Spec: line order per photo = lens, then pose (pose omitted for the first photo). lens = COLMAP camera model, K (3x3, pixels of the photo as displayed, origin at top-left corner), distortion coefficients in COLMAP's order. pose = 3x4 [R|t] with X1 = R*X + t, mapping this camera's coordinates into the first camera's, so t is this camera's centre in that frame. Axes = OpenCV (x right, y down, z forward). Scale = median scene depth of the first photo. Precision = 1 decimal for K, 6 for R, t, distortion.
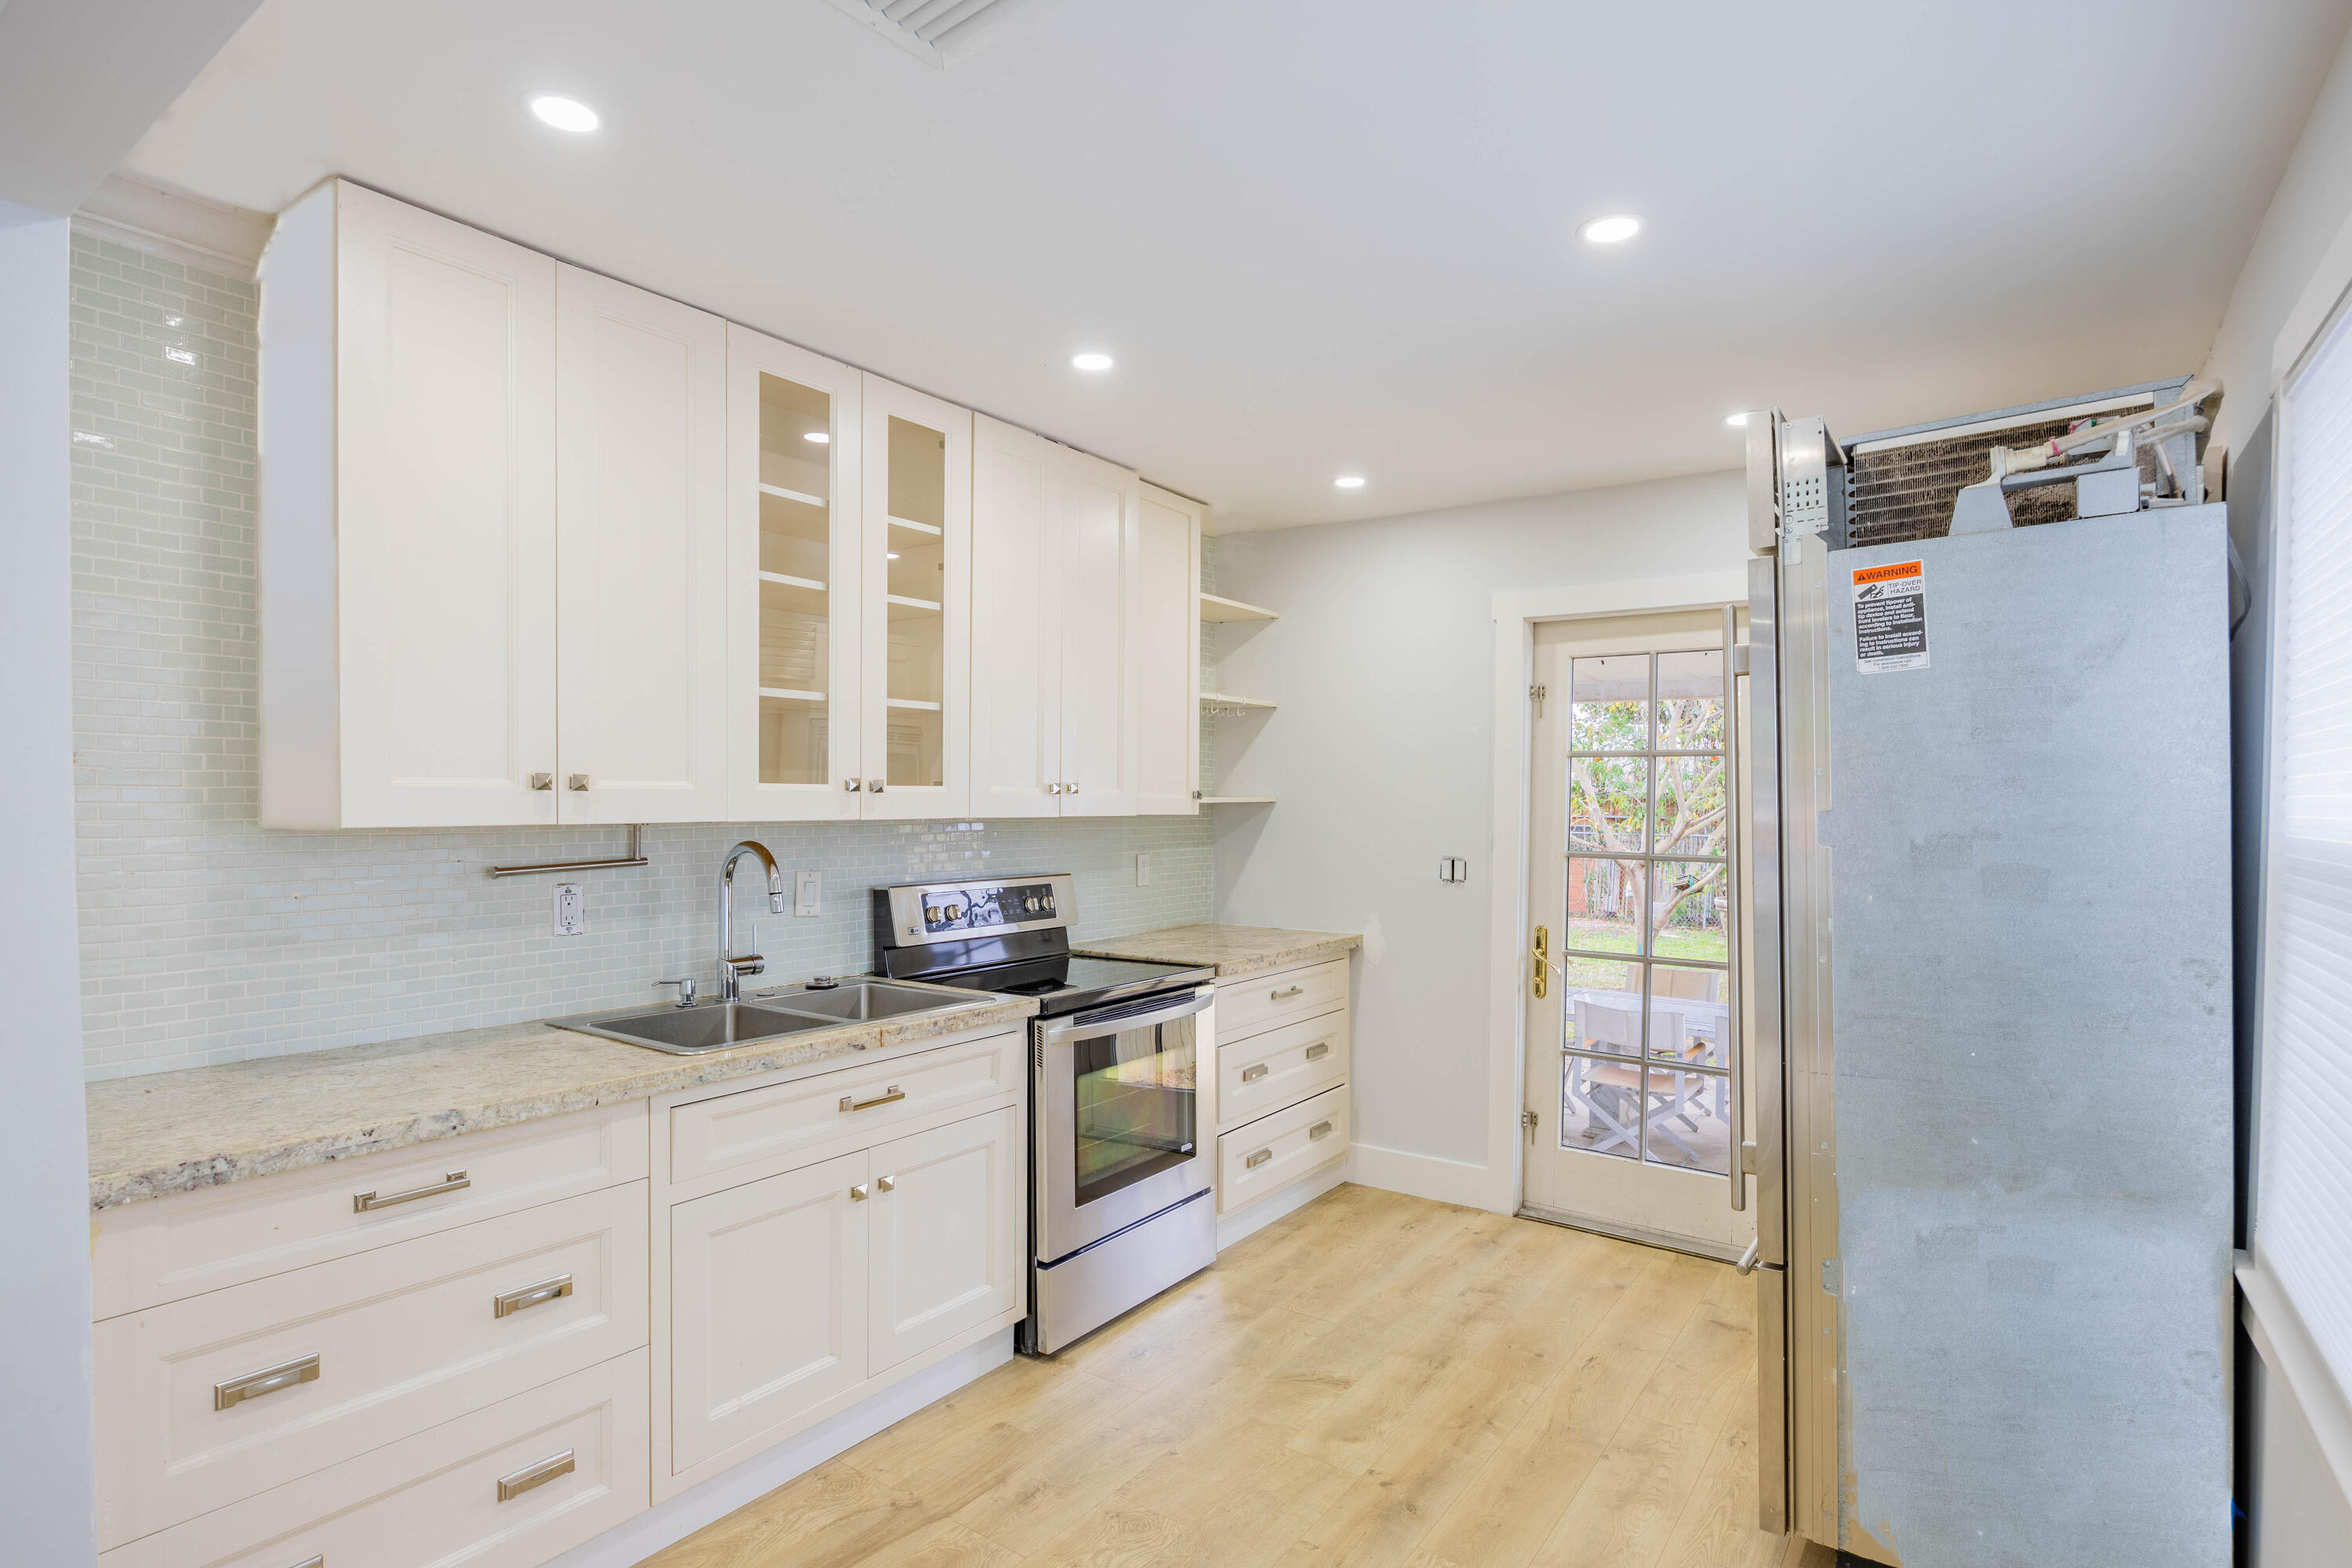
lens RADIAL K [[1180.8, 0, 1185.8], [0, 1180.8, 826.8], [0, 0, 1]] dist [-0.010390, 0.000124]
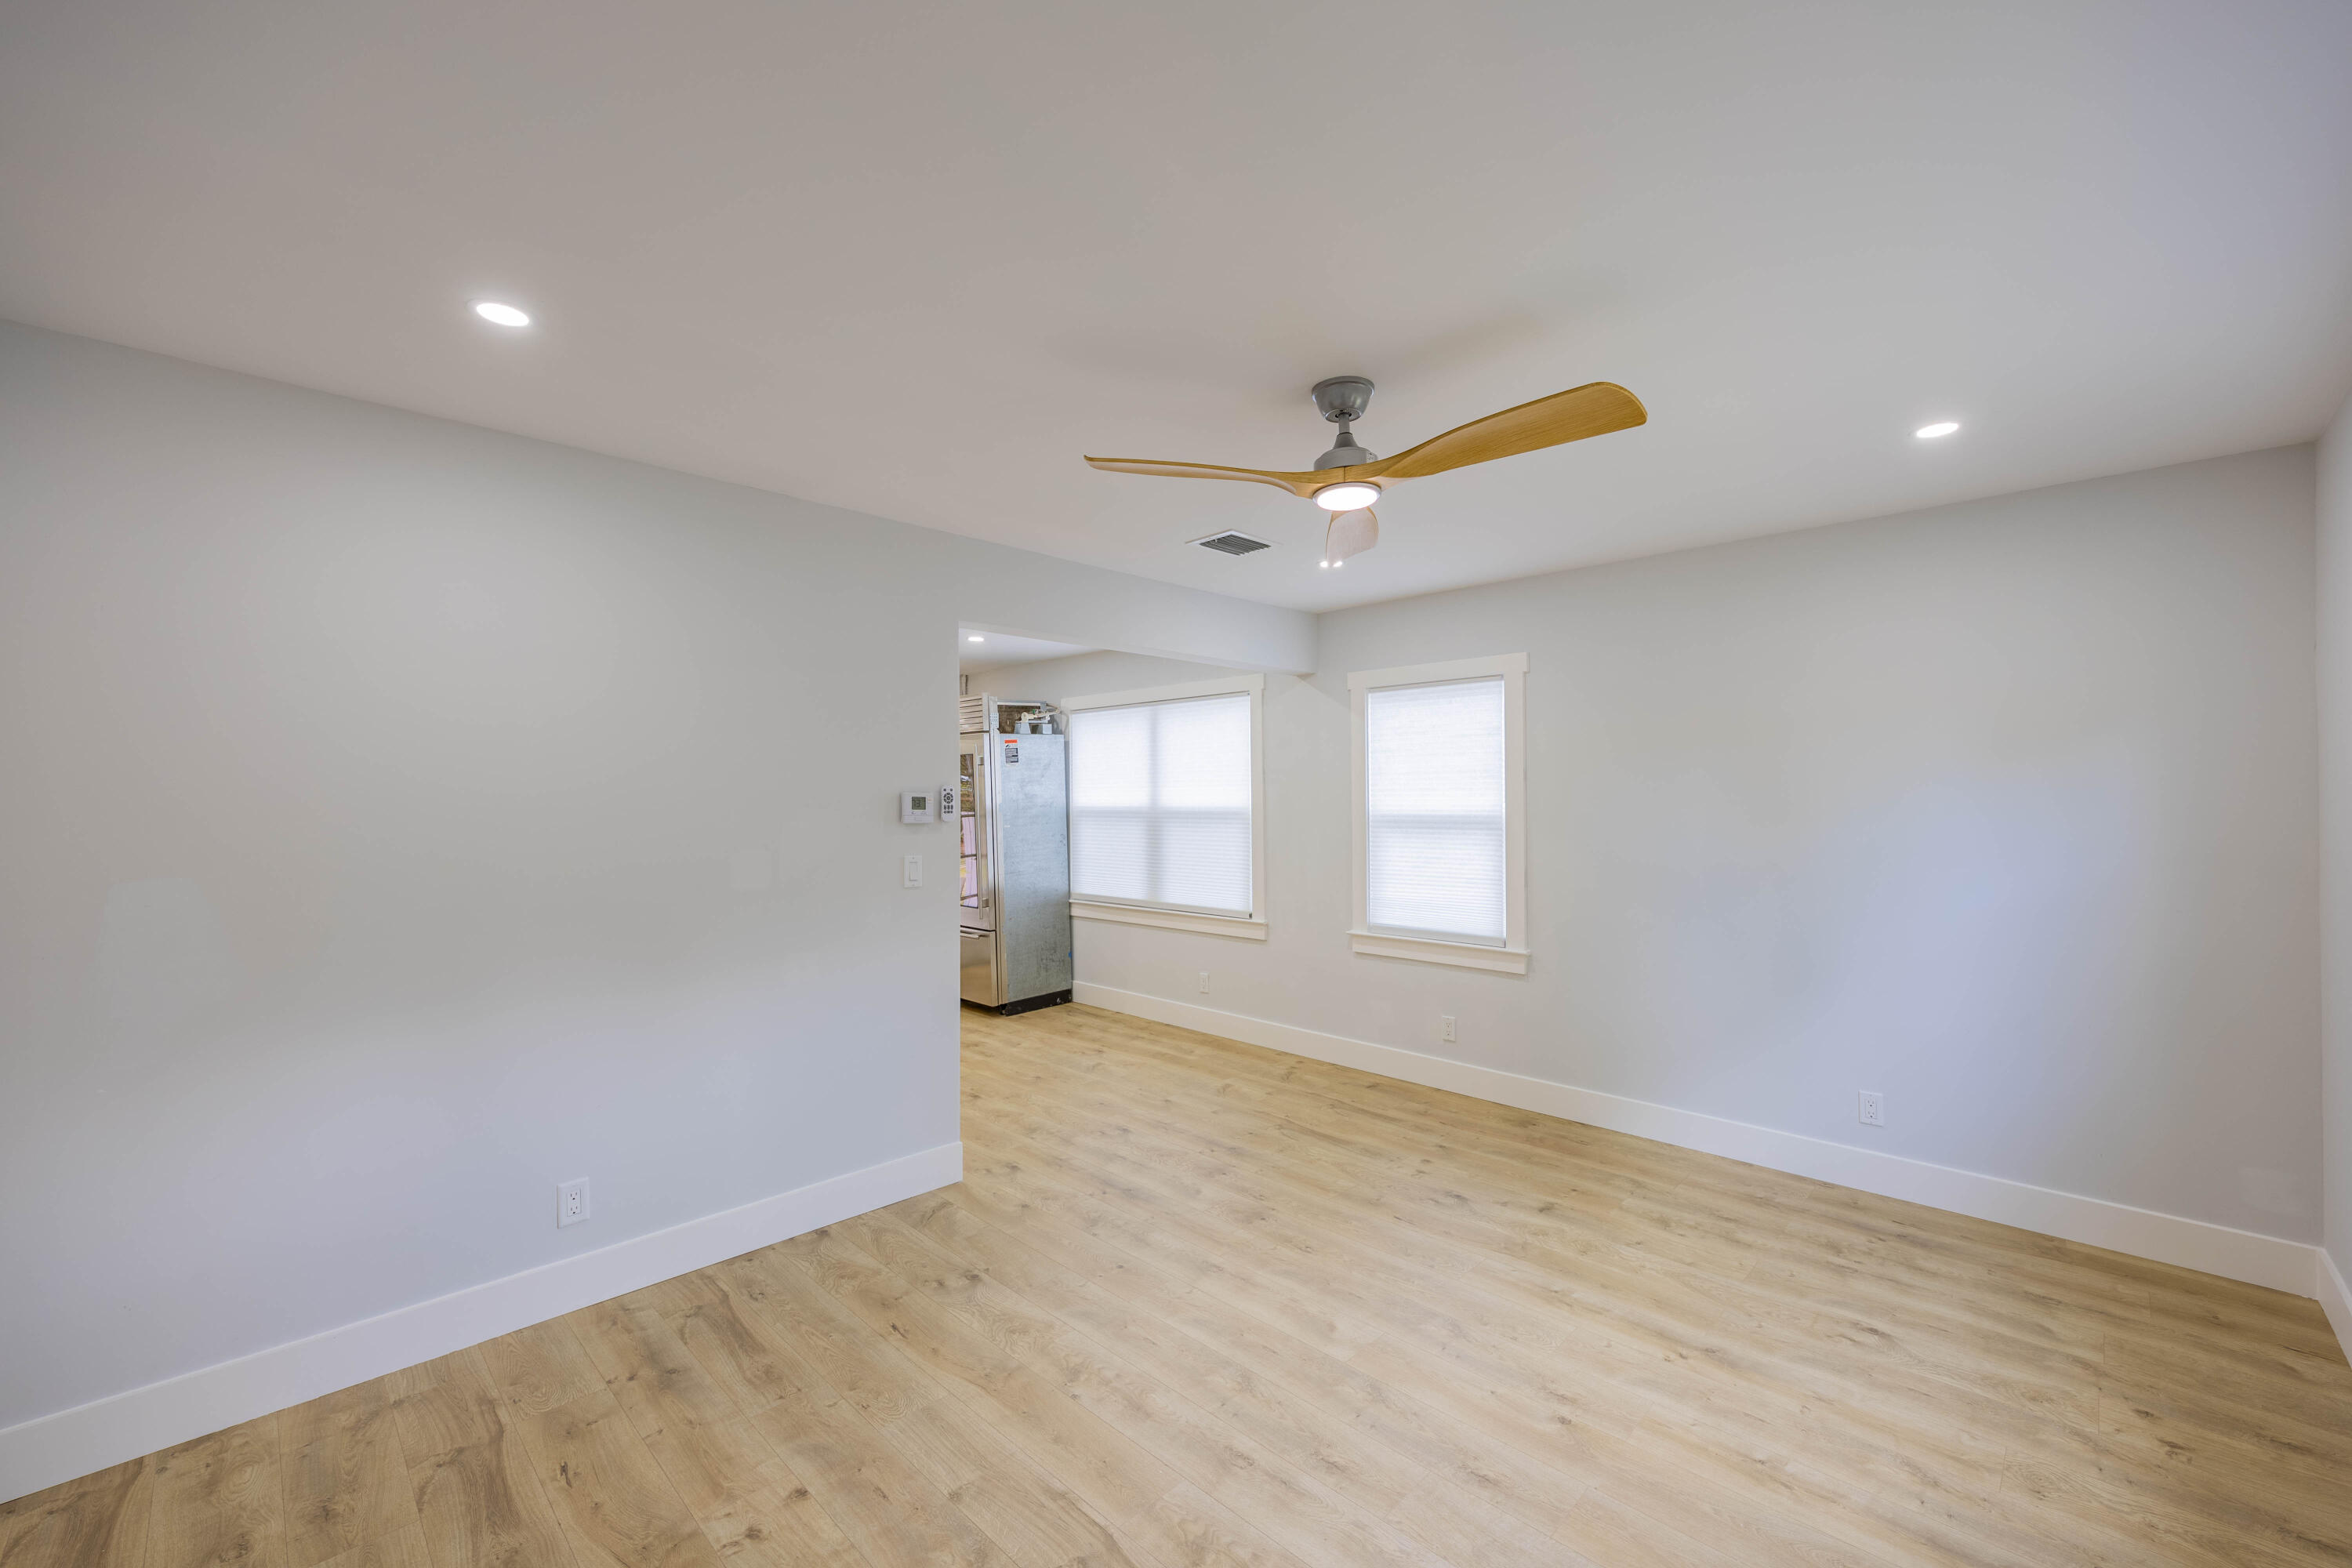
lens RADIAL K [[941.2, 0, 1176.9], [0, 941.2, 790.2], [0, 0, 1]] dist [0.001302, 0.000024]
pose [[0.161098, -0.000317, 0.986938, -1.685567], [0.034796, 0.999380, -0.005359, -0.013932], [-0.986325, 0.035205, 0.161009, -0.021237]]
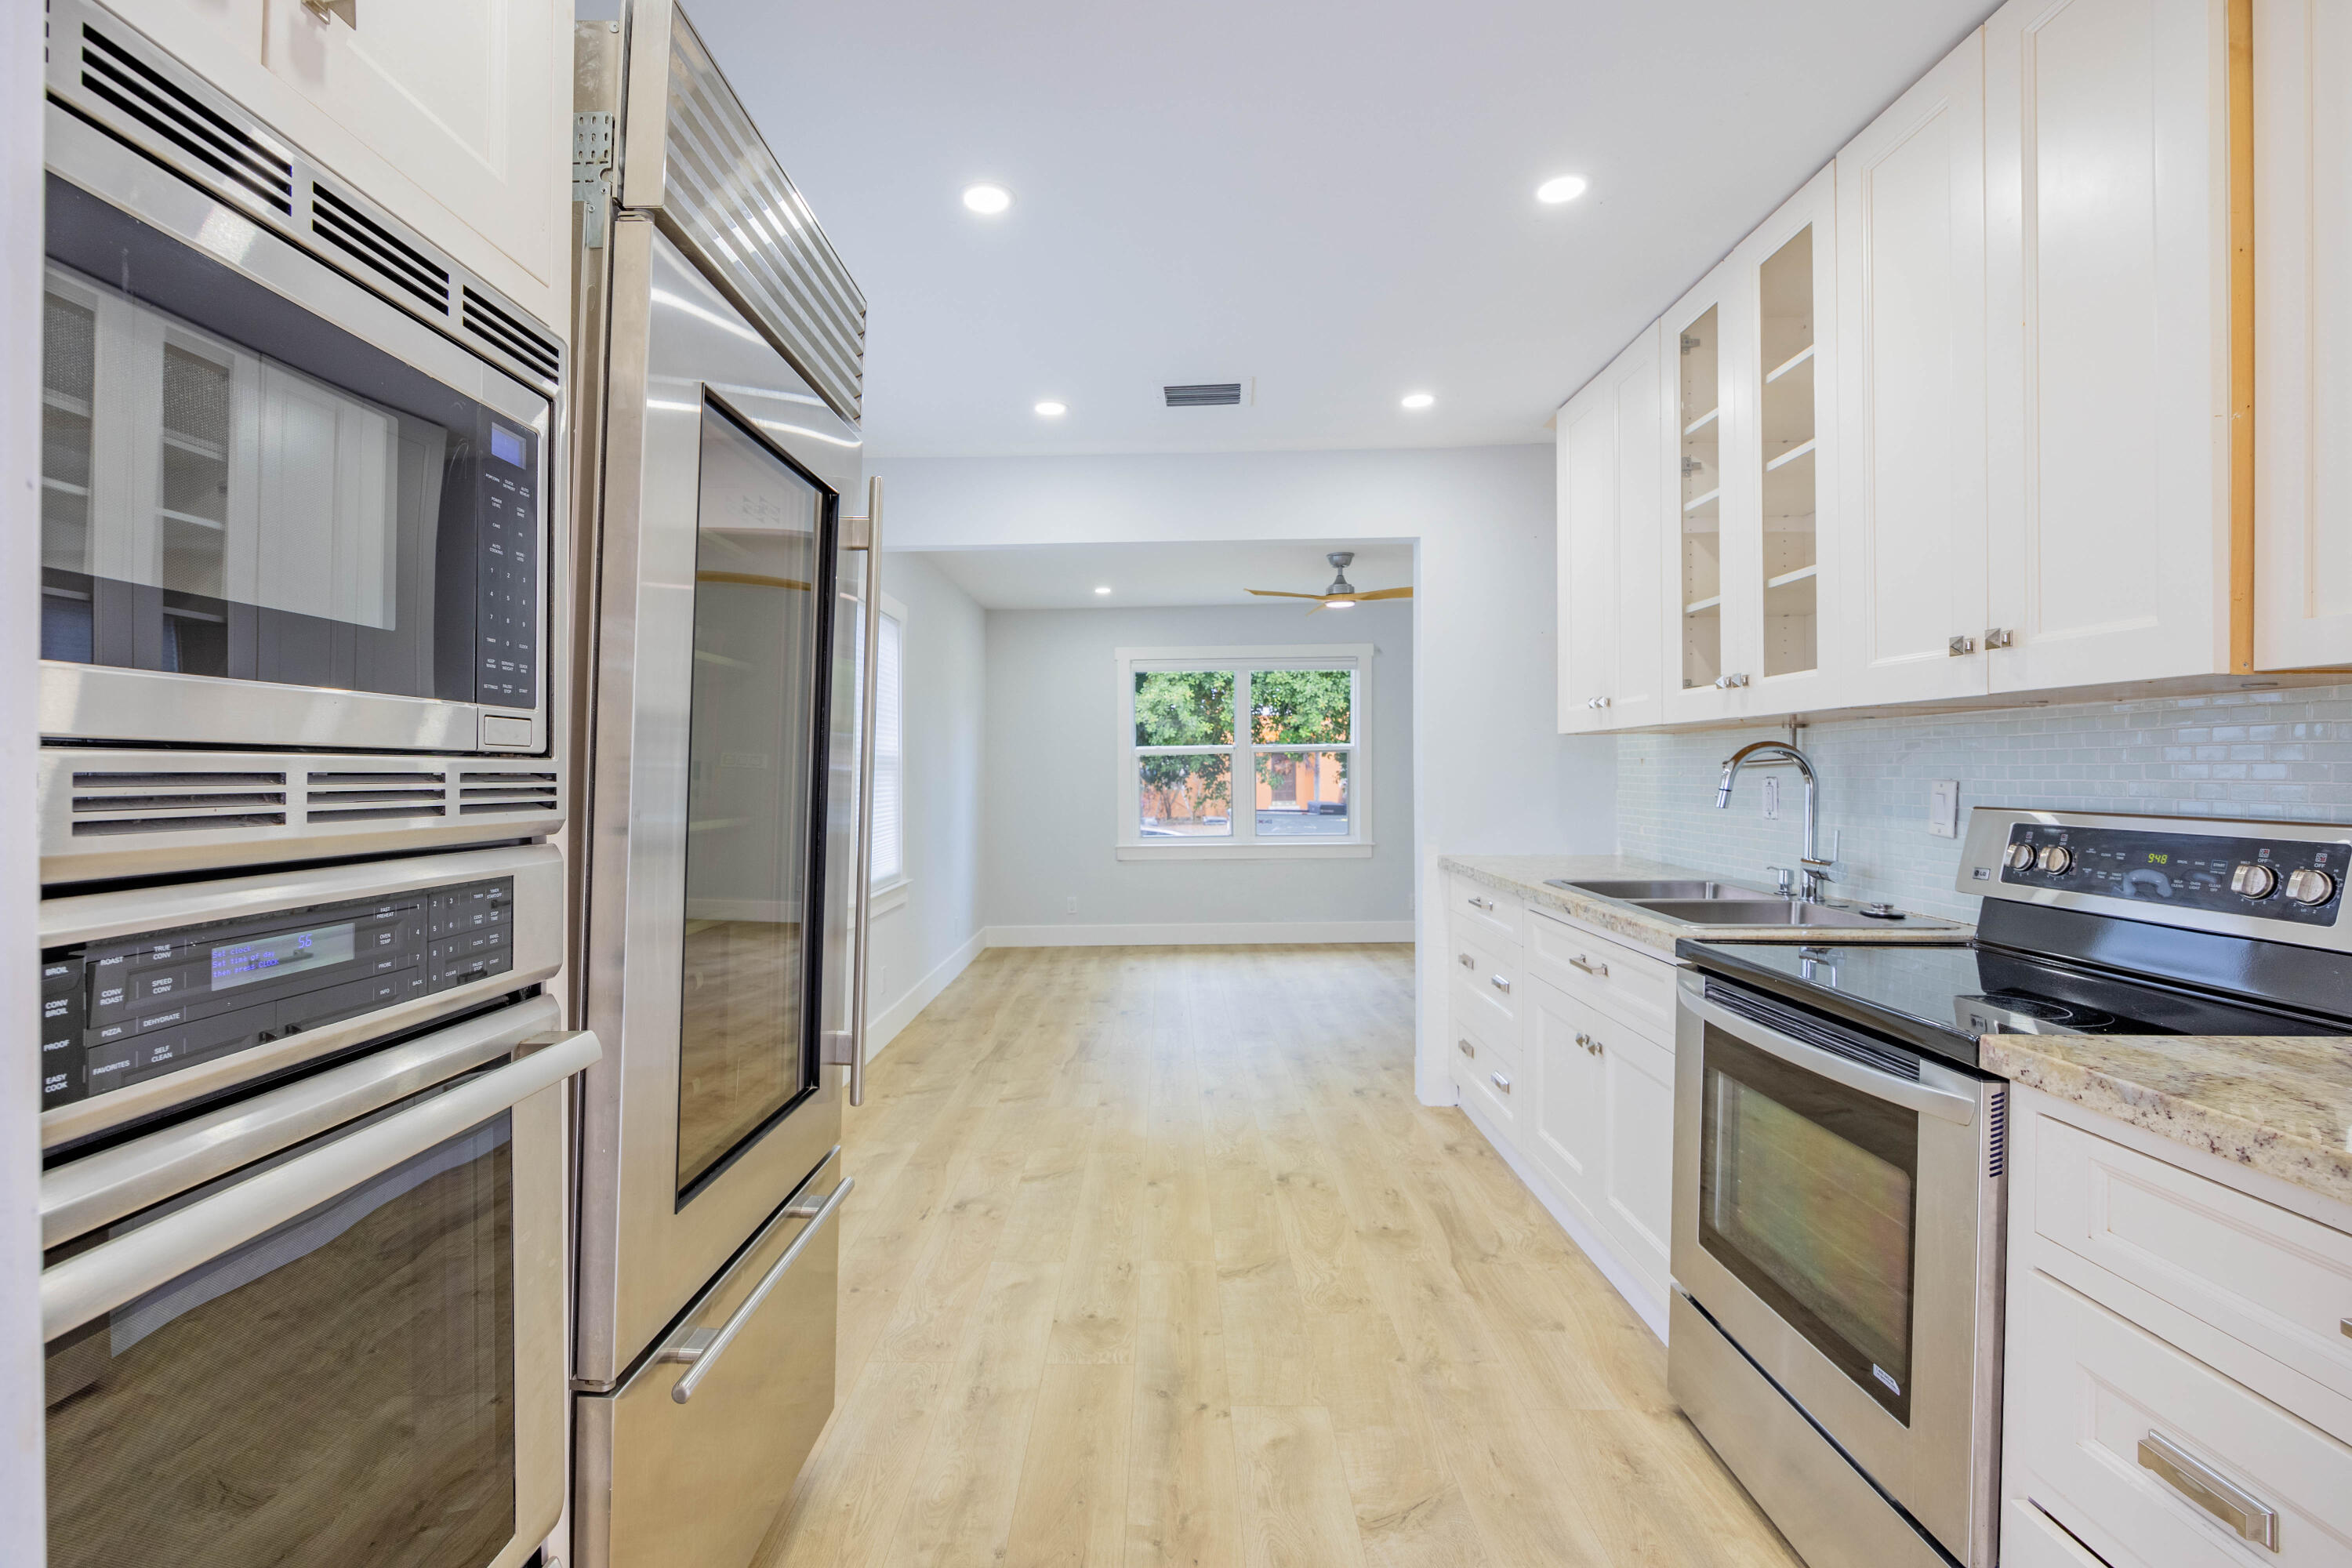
lens RADIAL K [[1027.8, 0, 1135.5], [0, 1027.8, 765.9], [0, 0, 1]] dist [-0.000130, -0.021481]
pose [[-0.831902, -0.003197, -0.554914, 0.576867], [-0.012208, 0.999847, 0.012541, 0.028971], [0.554788, 0.017207, -0.831813, 1.410771]]
